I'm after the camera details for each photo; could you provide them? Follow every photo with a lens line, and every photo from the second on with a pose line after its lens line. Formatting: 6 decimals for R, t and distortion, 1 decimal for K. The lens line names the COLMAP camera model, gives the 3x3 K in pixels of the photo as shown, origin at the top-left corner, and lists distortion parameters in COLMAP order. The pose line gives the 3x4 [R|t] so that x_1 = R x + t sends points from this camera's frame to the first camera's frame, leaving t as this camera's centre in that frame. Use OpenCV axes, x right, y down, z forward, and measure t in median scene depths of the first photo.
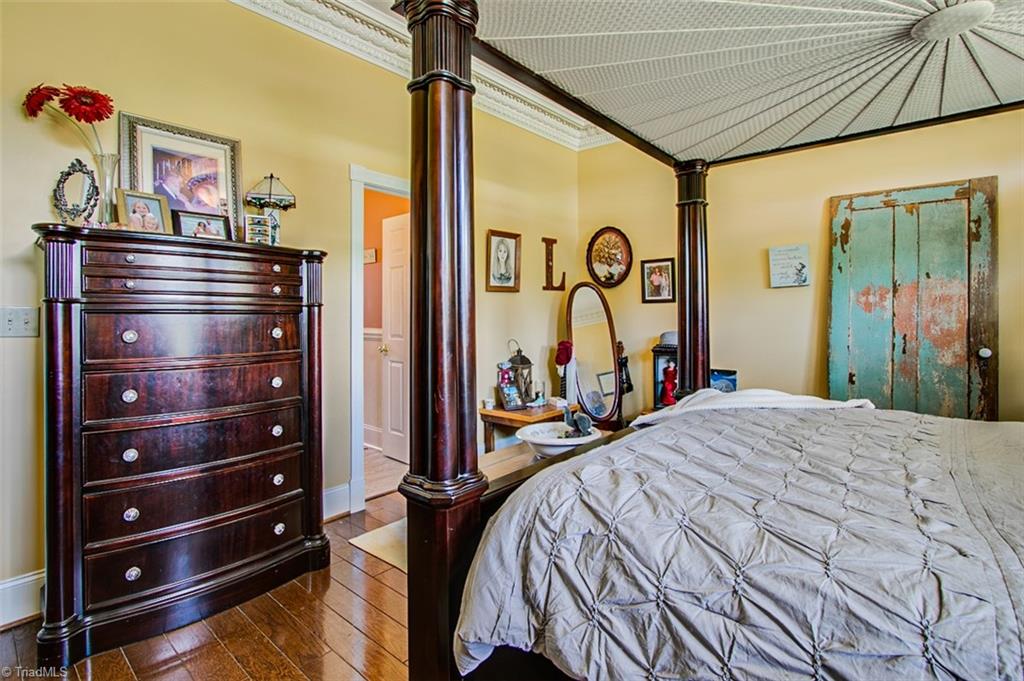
lens RADIAL K [[491.7, 0, 511.3], [0, 491.7, 316.5], [0, 0, 1]] dist [0.000621, 0.000078]
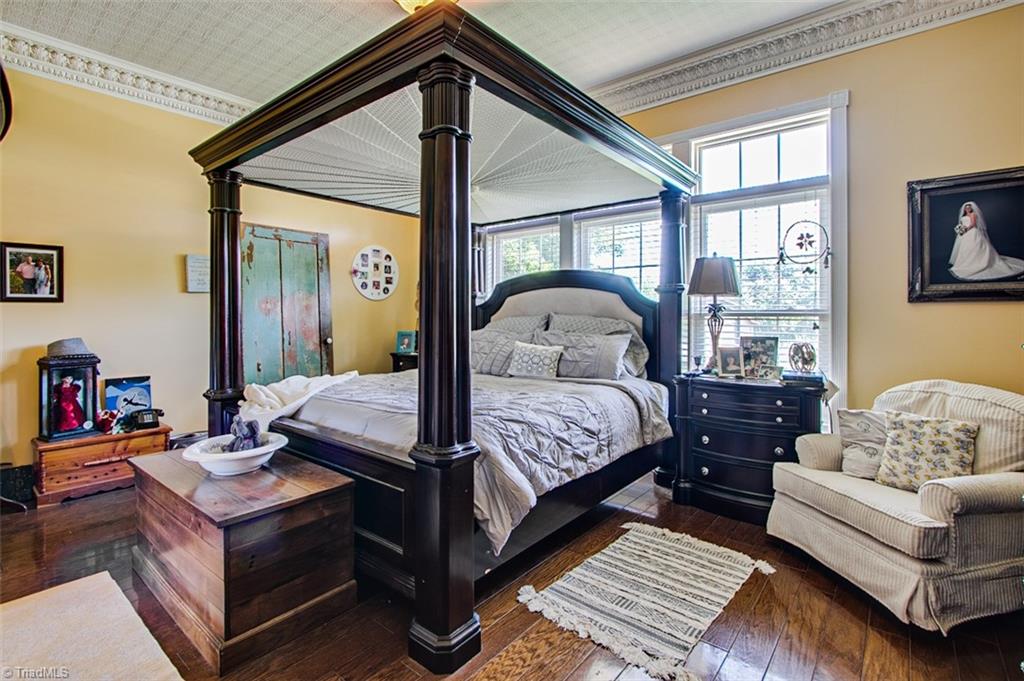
lens RADIAL K [[491.7, 0, 511.3], [0, 491.7, 316.5], [0, 0, 1]] dist [0.000621, 0.000078]
pose [[-0.011715, 0.000137, 0.999931, -0.615184], [0.001179, 0.999999, -0.000123, -0.006150], [-0.999931, 0.001178, -0.011715, 0.358891]]
